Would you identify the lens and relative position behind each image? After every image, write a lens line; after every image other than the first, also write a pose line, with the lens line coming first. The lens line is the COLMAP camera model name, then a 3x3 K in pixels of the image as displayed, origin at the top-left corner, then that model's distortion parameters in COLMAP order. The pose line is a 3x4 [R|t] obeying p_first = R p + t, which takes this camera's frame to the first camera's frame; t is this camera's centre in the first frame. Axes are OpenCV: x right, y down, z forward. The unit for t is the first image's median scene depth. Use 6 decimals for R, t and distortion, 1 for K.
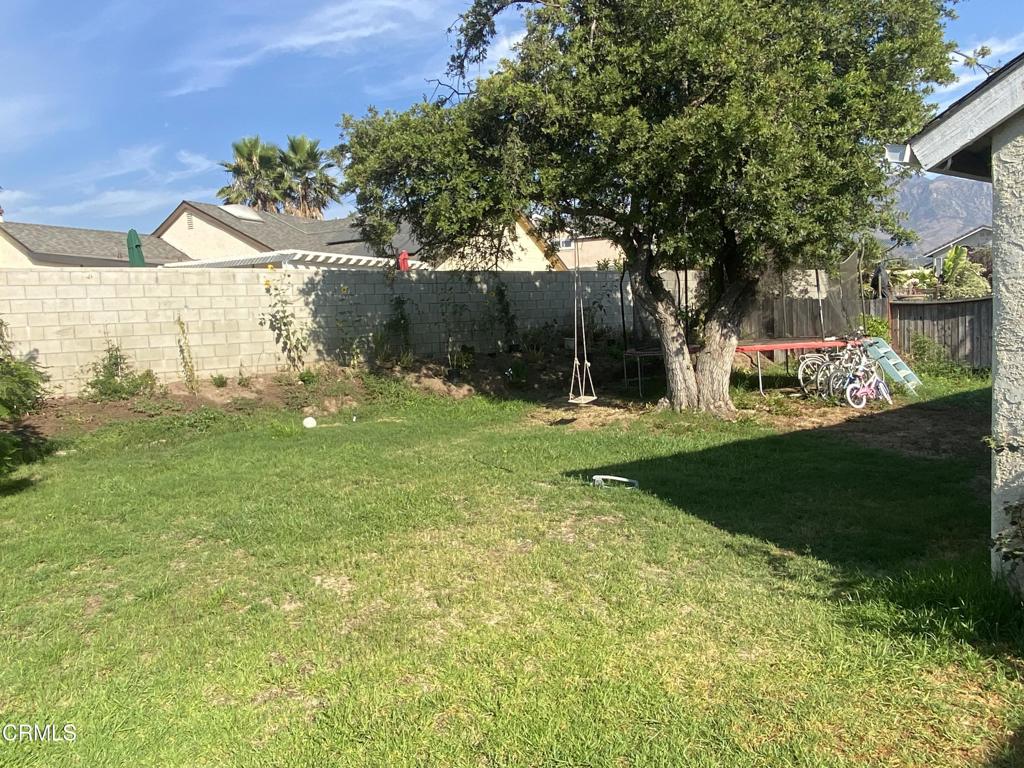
lens RADIAL K [[754.7, 0, 514.2], [0, 754.7, 385.4], [0, 0, 1]] dist [0.039181, -0.002032]
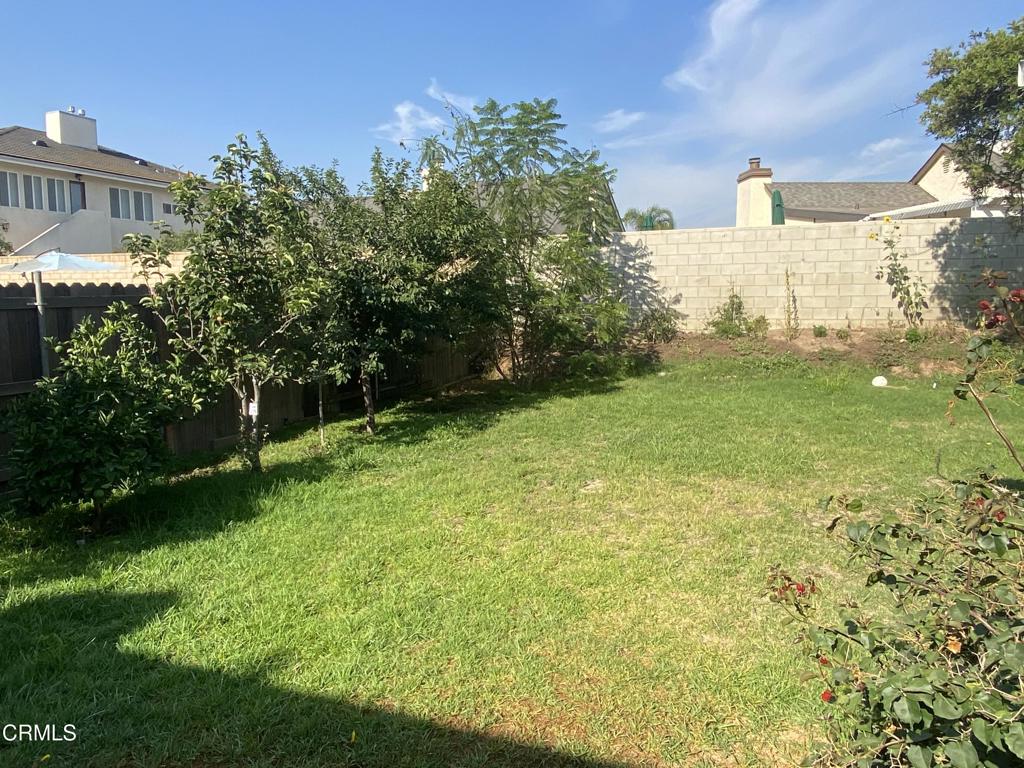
lens RADIAL K [[754.7, 0, 511.0], [0, 754.7, 379.5], [0, 0, 1]] dist [0.039181, -0.002032]
pose [[0.537514, 0.143078, -0.831028, 0.260858], [-0.089823, 0.989608, 0.112283, -0.018618], [0.838457, 0.014292, 0.544780, 0.062024]]
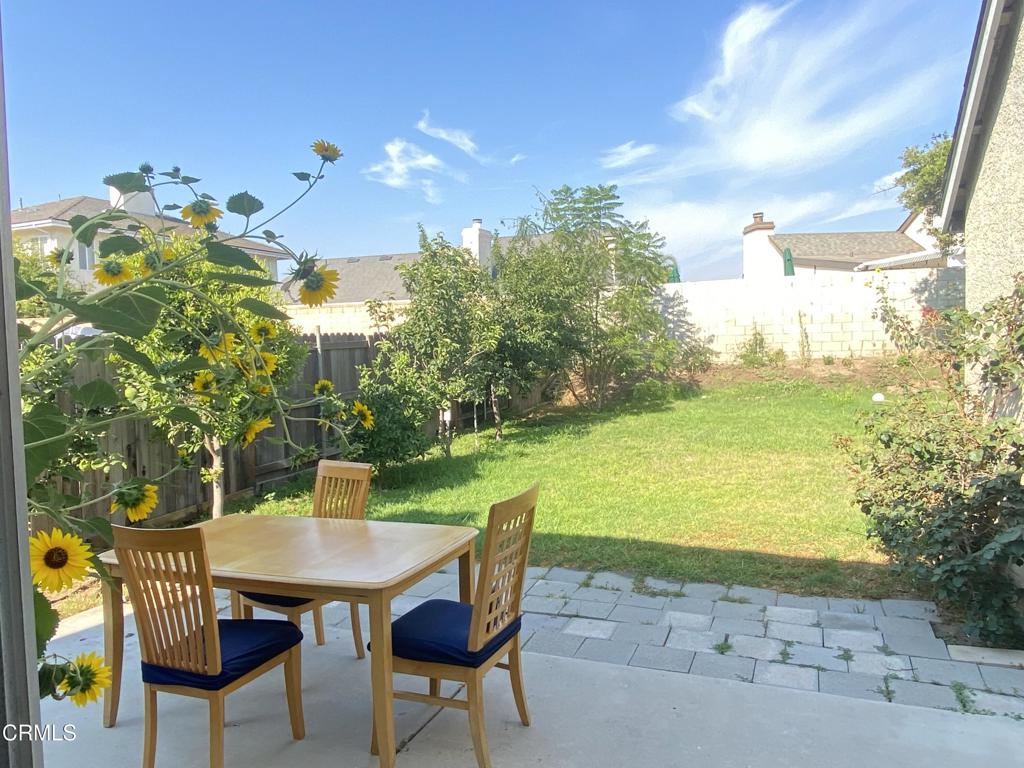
lens RADIAL K [[754.7, 0, 512.1], [0, 754.7, 385.9], [0, 0, 1]] dist [0.039181, -0.002032]
pose [[0.541302, 0.087293, -0.836285, 0.405574], [-0.067583, 0.995895, 0.060209, -0.003866], [0.838108, 0.023927, 0.544980, -0.168506]]
